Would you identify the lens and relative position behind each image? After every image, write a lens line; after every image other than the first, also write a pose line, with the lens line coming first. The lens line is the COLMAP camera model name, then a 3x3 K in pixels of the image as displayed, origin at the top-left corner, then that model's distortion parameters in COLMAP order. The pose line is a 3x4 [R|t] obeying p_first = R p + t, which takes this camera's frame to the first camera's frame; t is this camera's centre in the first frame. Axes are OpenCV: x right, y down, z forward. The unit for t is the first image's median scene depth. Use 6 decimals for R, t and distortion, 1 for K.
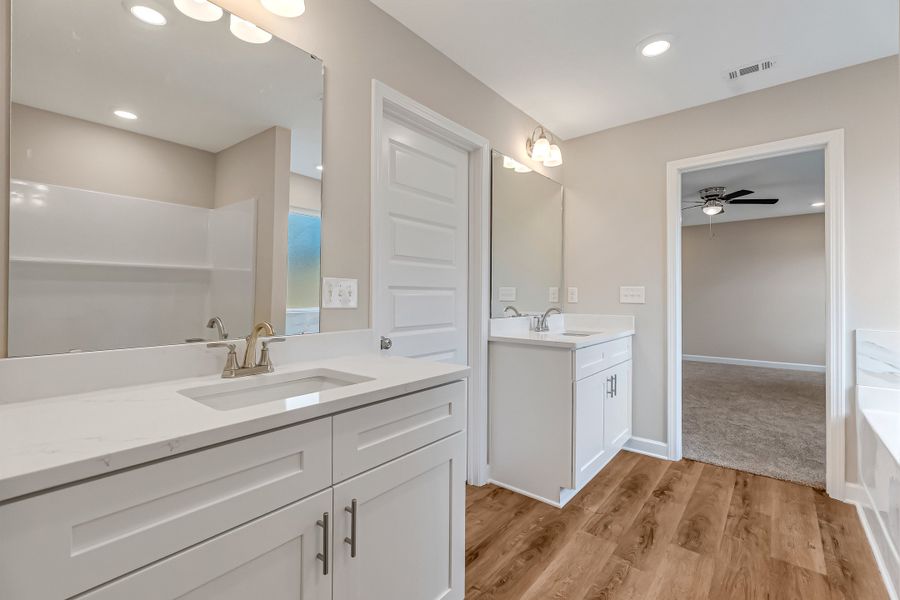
lens RADIAL K [[383.5, 0, 457.7], [0, 383.5, 297.4], [0, 0, 1]] dist [0.000596, -0.000190]
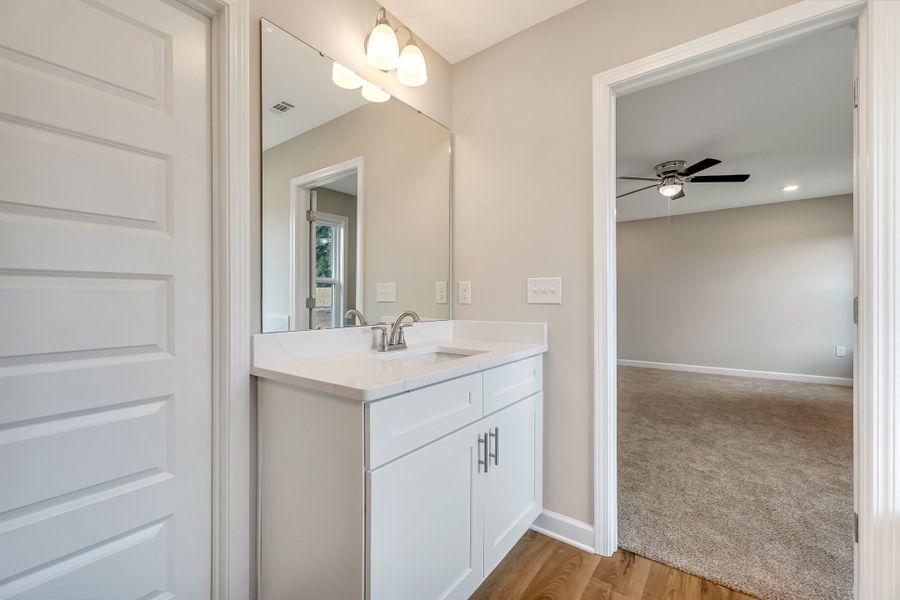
lens RADIAL K [[371.5, 0, 452.8], [0, 371.5, 305.1], [0, 0, 1]] dist [0.001137, 0.000101]
pose [[0.998883, -0.007925, 0.046590, 0.275334], [0.007411, 0.999910, 0.011204, 0.009597], [-0.046675, -0.010847, 0.998851, 0.387356]]
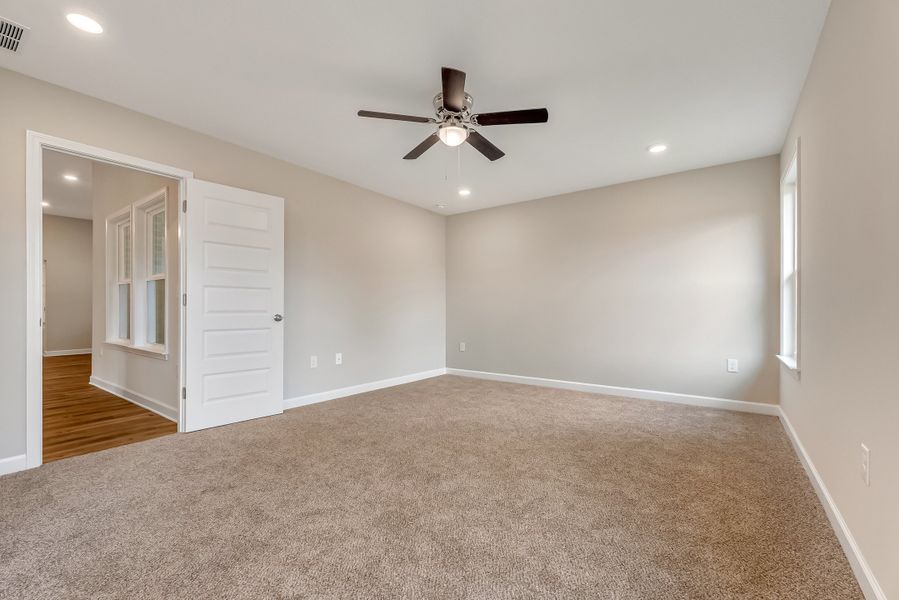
lens RADIAL K [[377.7, 0, 450.3], [0, 377.7, 312.6], [0, 0, 1]] dist [0.001404, 0.000056]
pose [[0.998339, -0.003979, 0.057469, 1.077094], [0.003330, 0.999930, 0.011387, 0.050045], [-0.057510, -0.011177, 0.998282, 0.741808]]
